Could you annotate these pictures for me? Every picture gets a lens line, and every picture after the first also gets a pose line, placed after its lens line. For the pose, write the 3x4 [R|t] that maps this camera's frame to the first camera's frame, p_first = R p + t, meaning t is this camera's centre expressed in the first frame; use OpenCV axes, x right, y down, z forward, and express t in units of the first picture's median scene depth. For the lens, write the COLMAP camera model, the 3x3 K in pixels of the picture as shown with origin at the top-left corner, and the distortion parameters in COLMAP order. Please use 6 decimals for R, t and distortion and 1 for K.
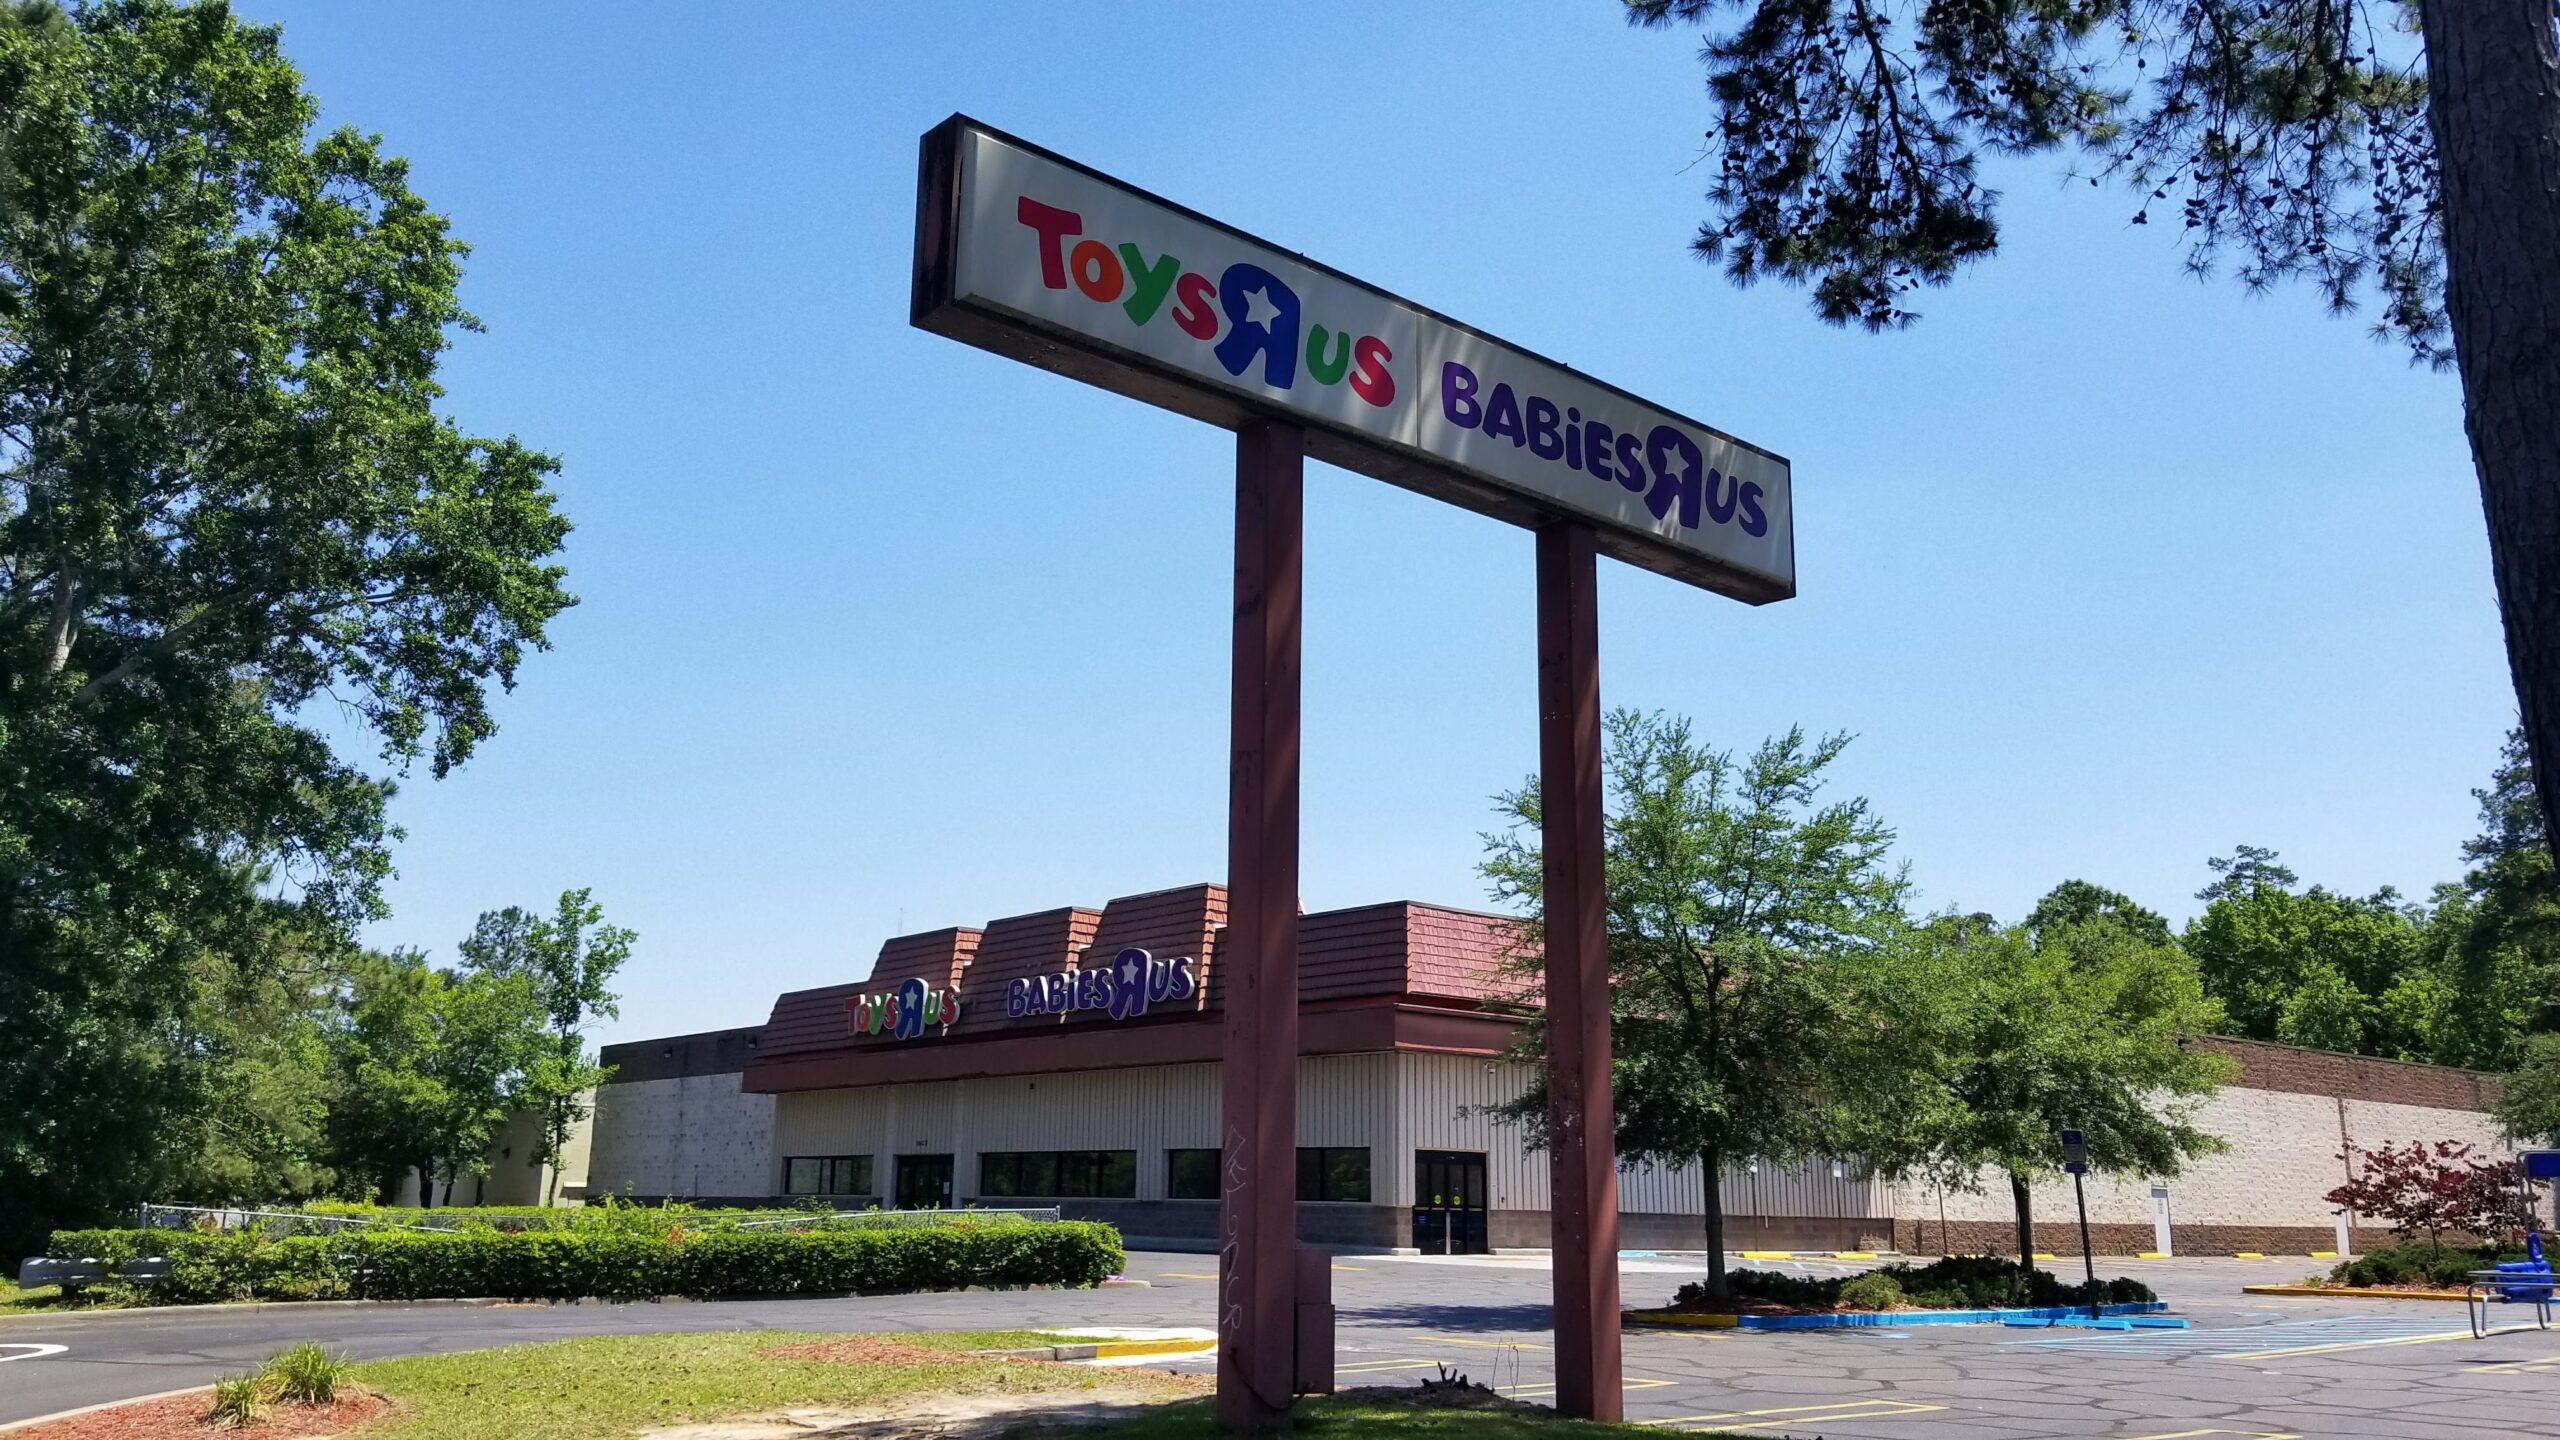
lens RADIAL K [[2024.9, 0, 1264.9], [0, 2024.9, 683.8], [0, 0, 1]] dist [0.111131, -0.233232]
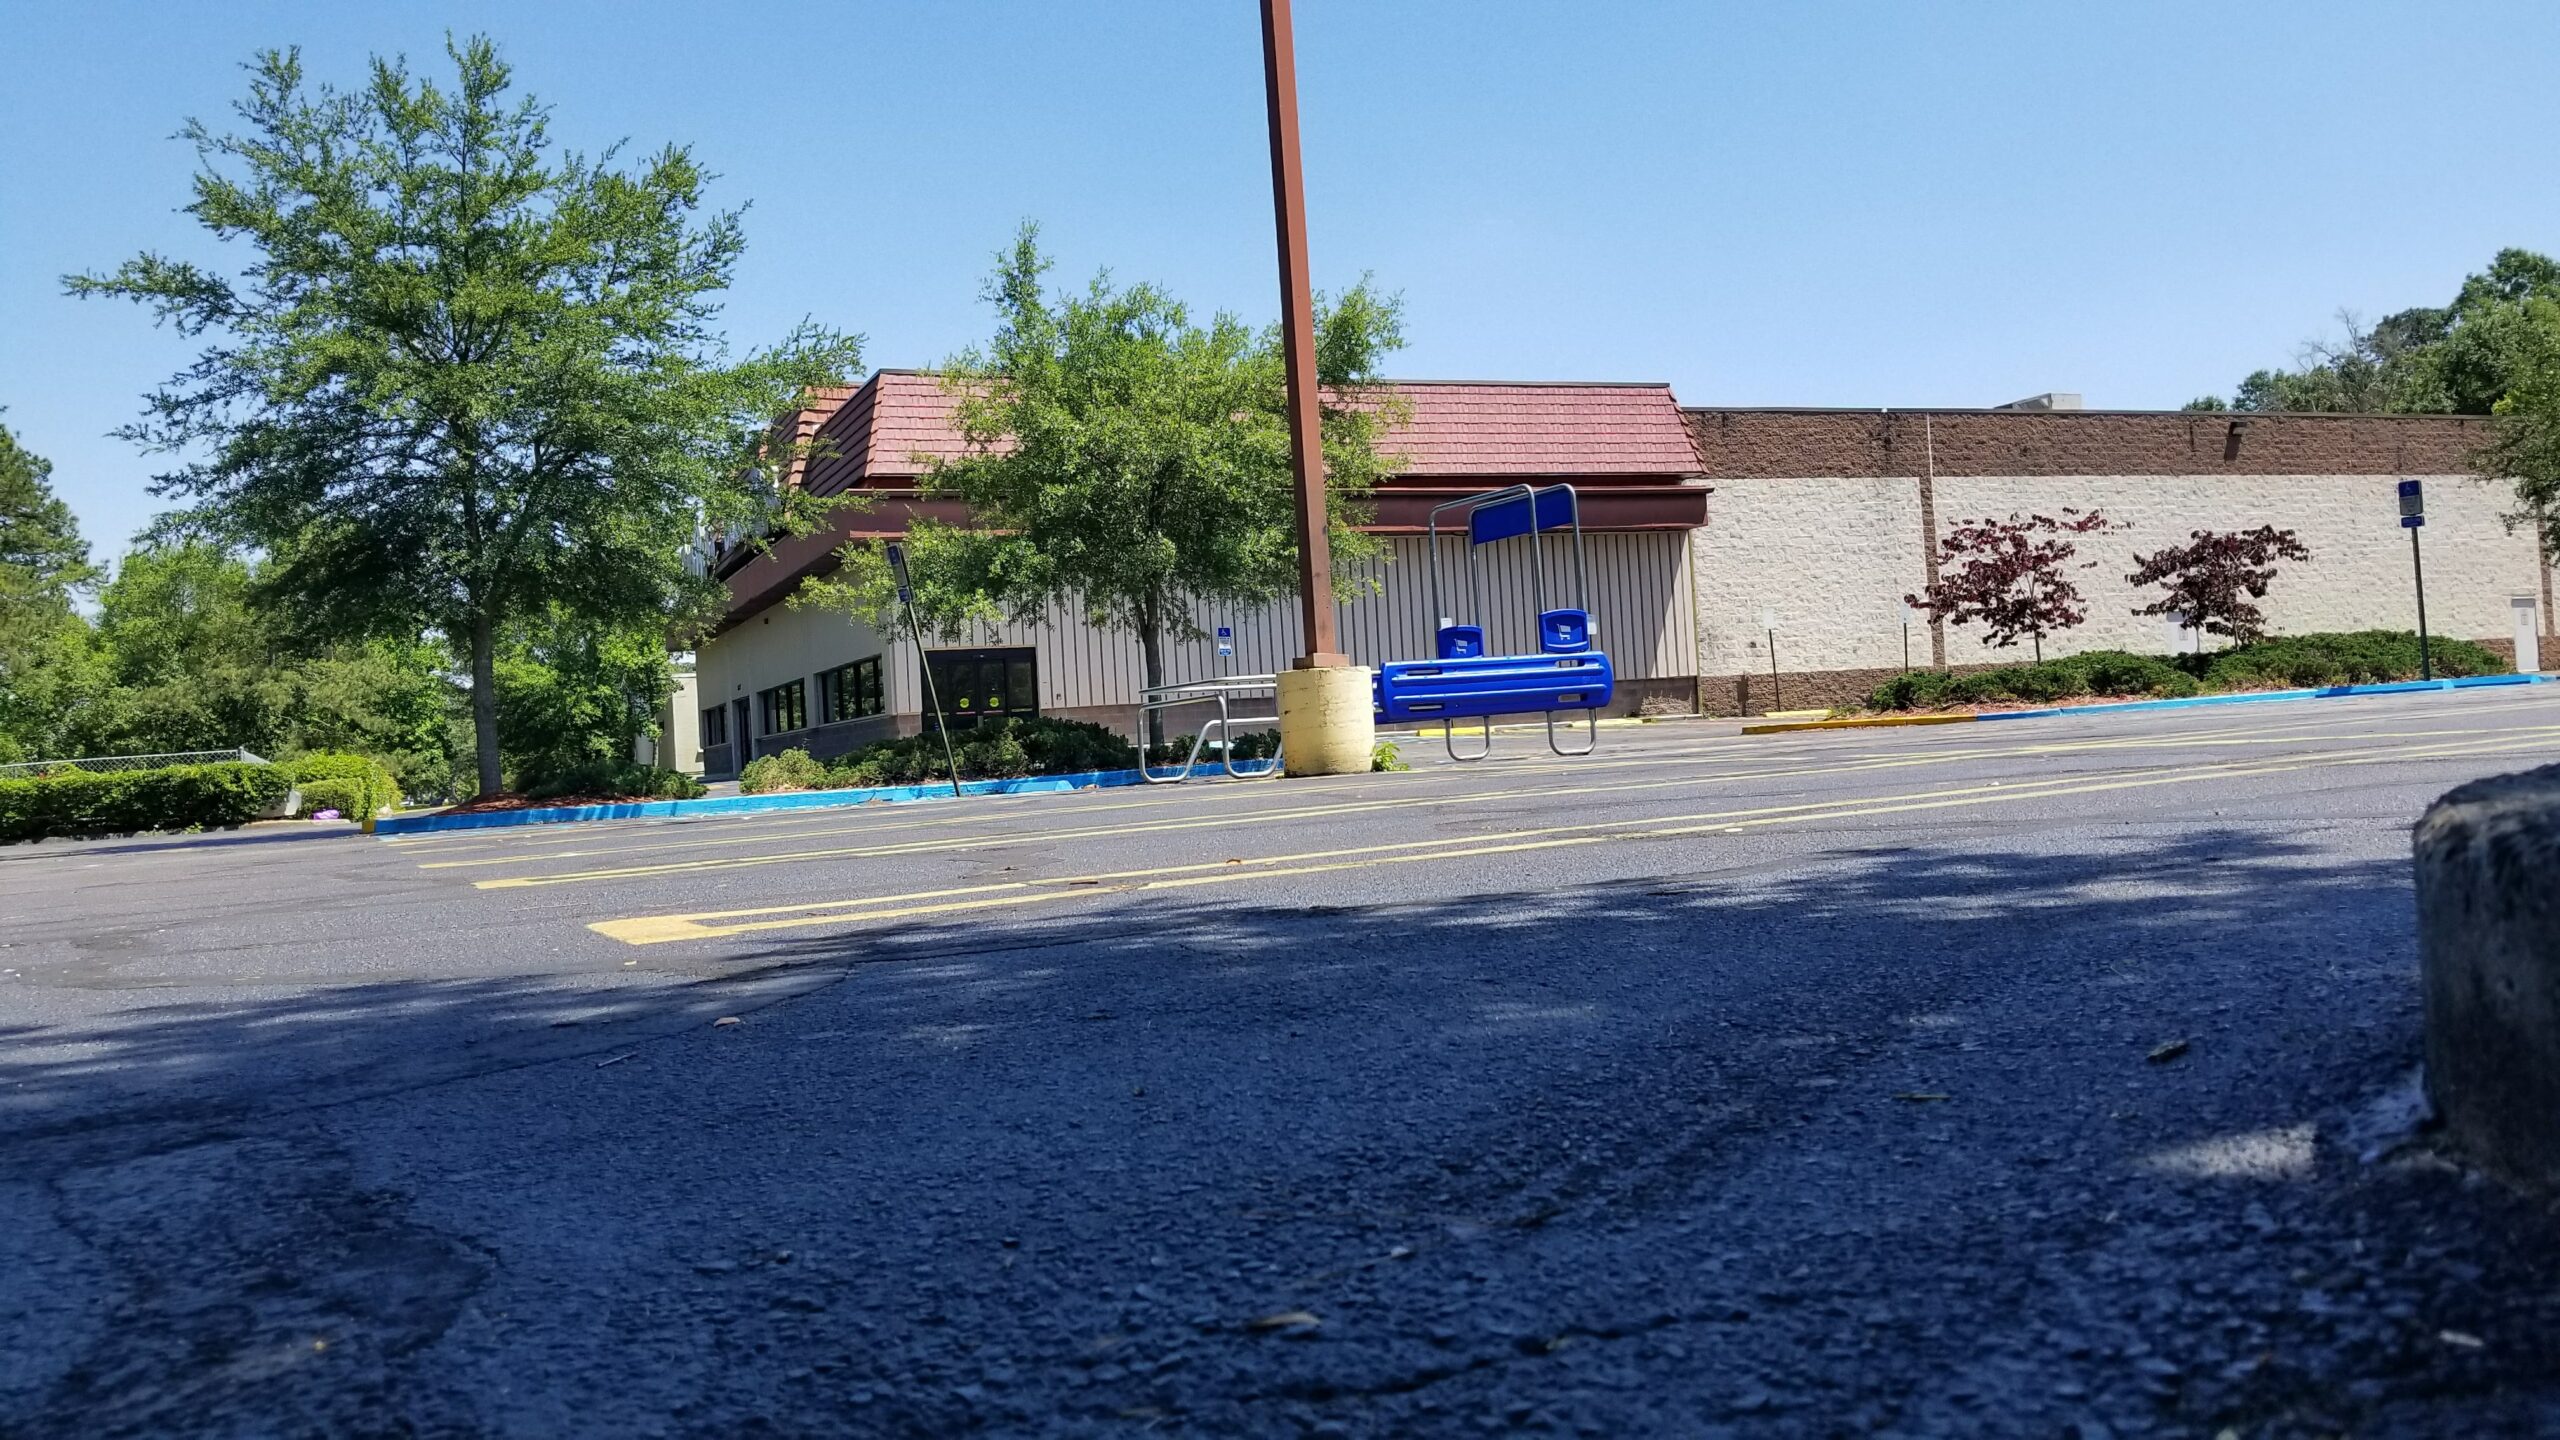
lens RADIAL K [[2024.9, 0, 1264.9], [0, 2024.9, 683.8], [0, 0, 1]] dist [0.111131, -0.233232]
pose [[0.952902, -0.080860, -0.292300, 0.472862], [0.144659, 0.968281, 0.203731, 0.084609], [0.266555, -0.236420, 0.934374, 0.213054]]
